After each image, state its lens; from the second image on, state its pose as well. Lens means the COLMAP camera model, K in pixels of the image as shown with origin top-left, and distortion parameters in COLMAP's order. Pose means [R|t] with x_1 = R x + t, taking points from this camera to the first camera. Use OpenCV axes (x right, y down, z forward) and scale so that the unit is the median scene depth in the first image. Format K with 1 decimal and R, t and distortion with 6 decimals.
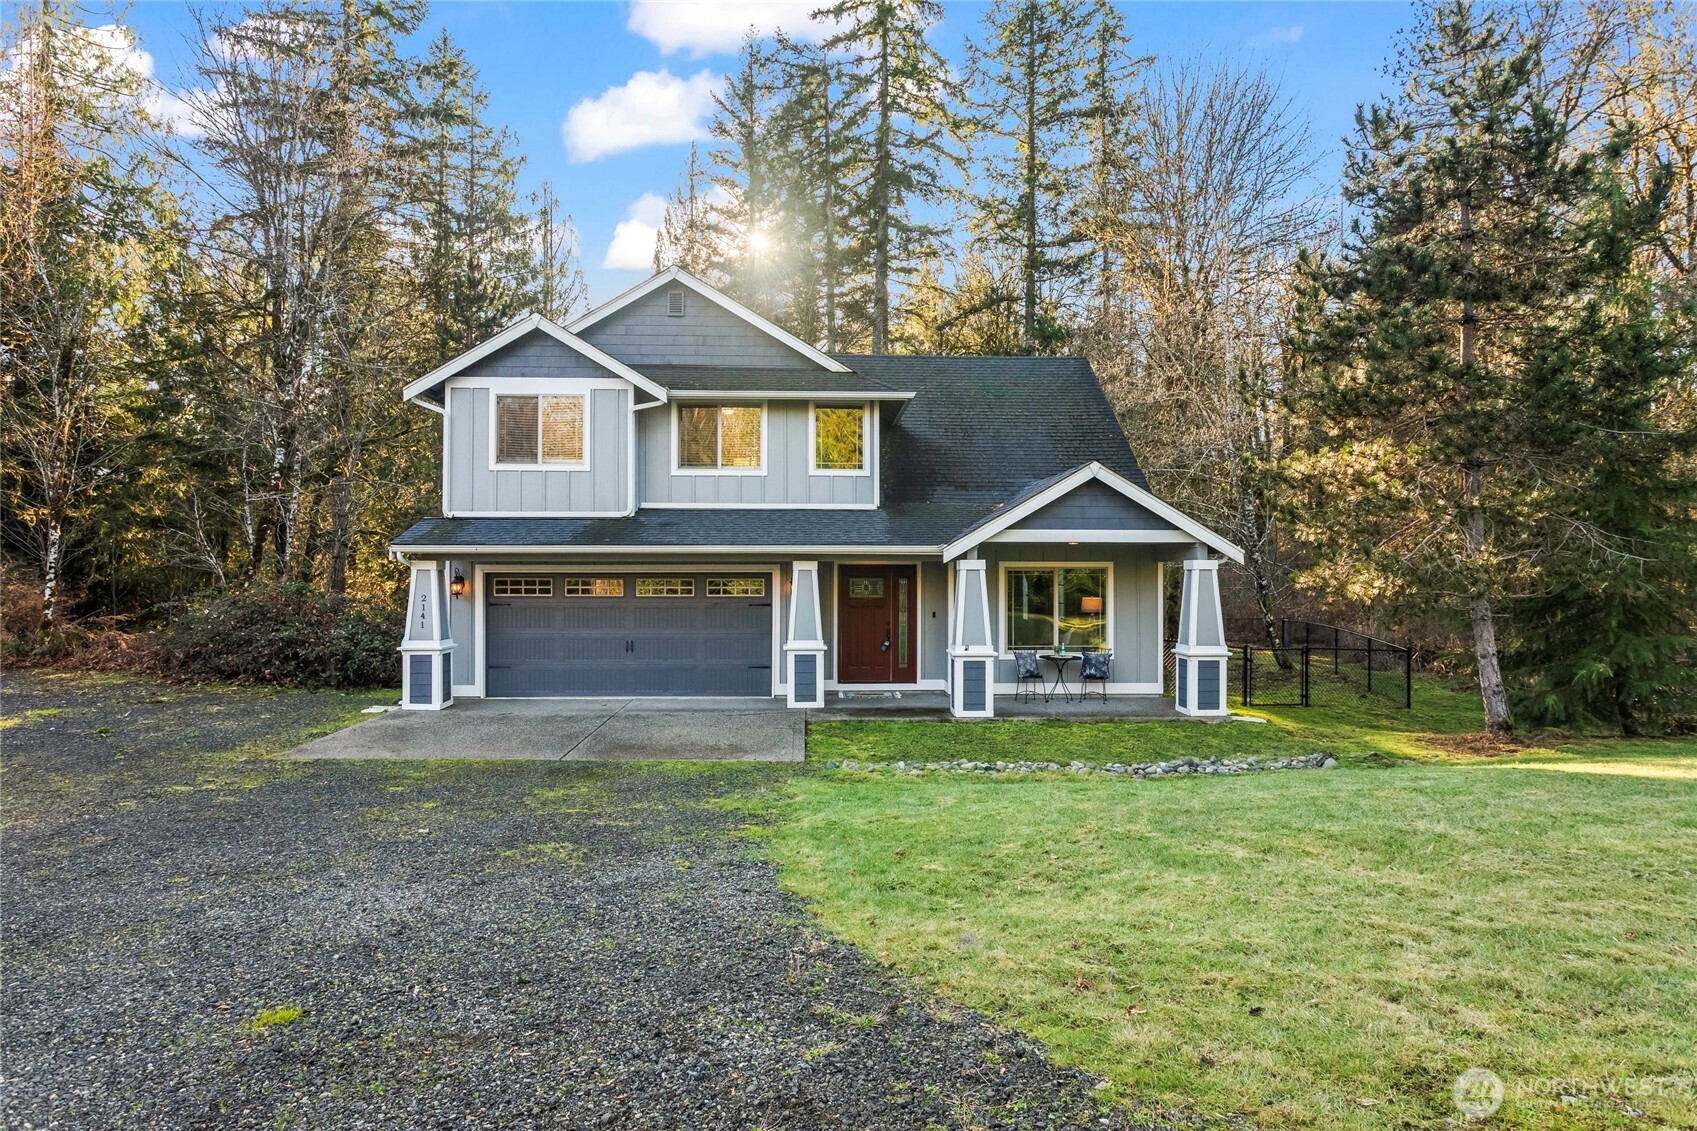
lens RADIAL K [[988.3, 0, 847.5], [0, 988.3, 562.2], [0, 0, 1]] dist [-0.009377, -0.000138]
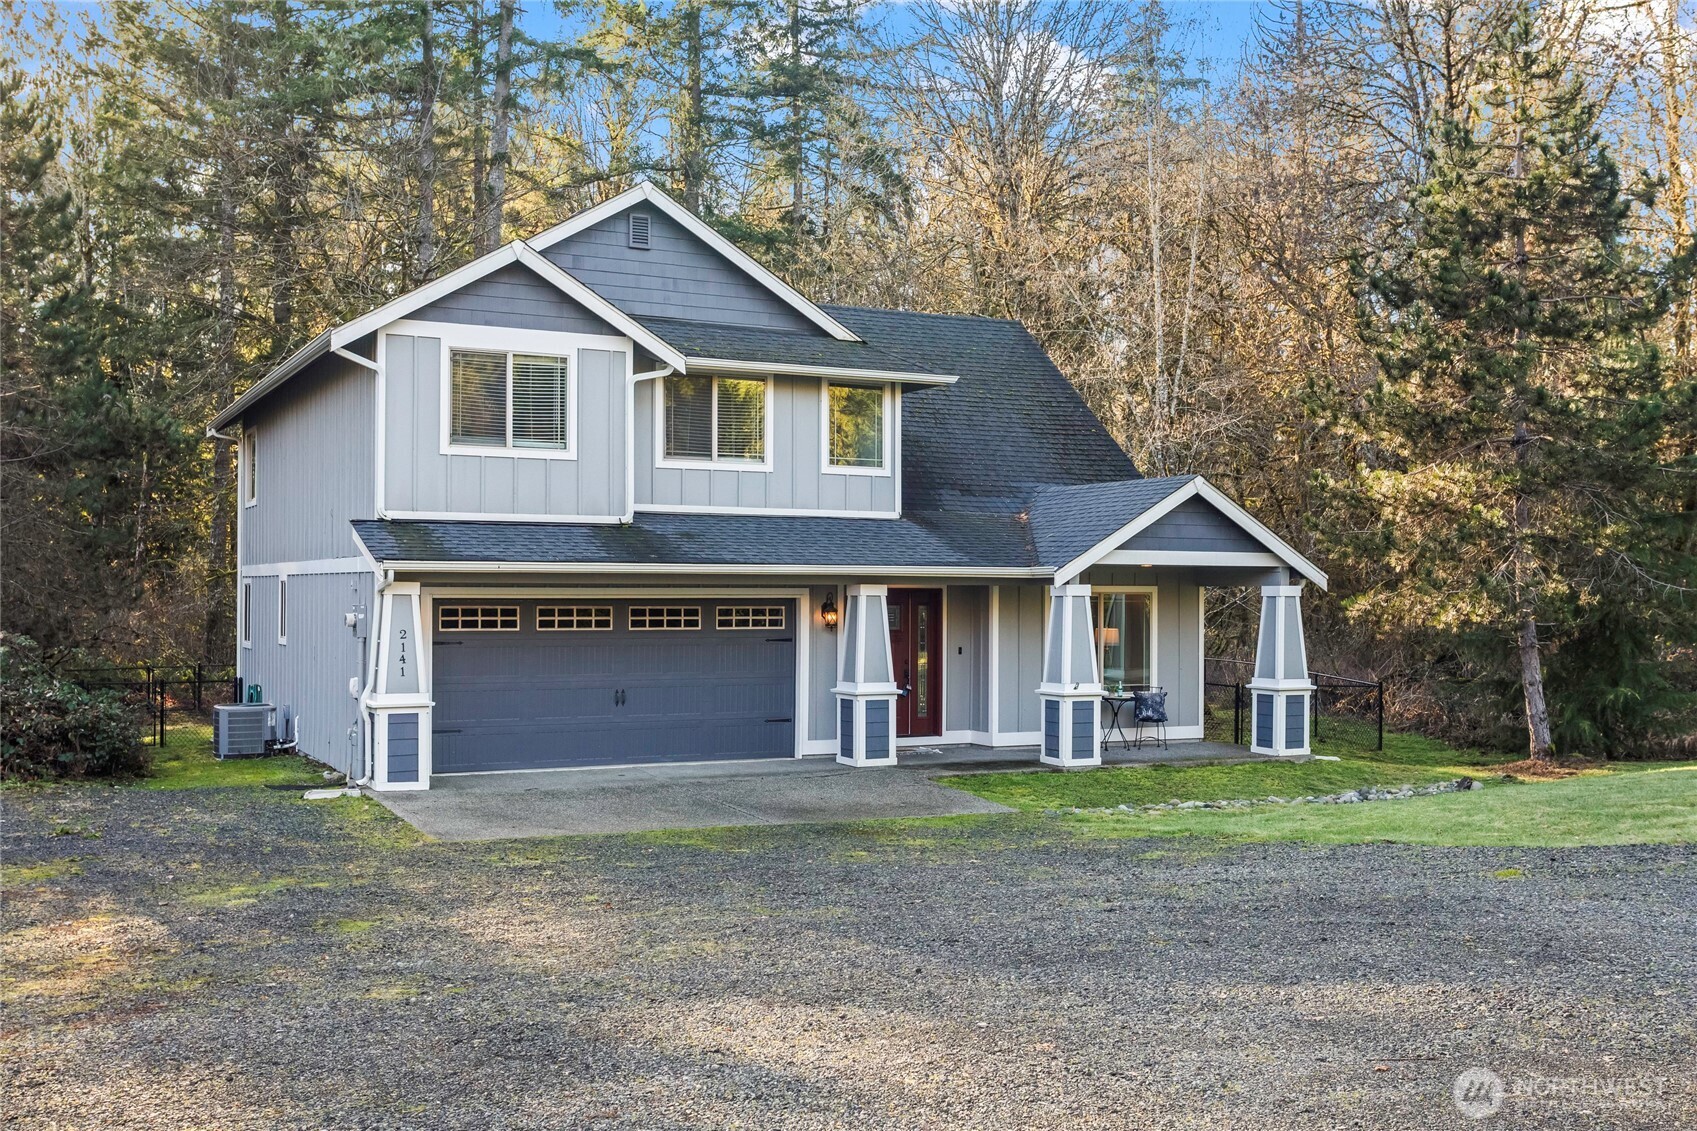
lens RADIAL K [[1776.9, 0, 848.9], [0, 1776.9, 573.5], [0, 0, 1]] dist [0.022554, 0.000000]
pose [[0.899624, 0.007056, 0.436609, -0.661726], [-0.007826, 0.999969, -0.000036, -0.009503], [-0.436595, -0.003384, 0.899652, -0.281415]]
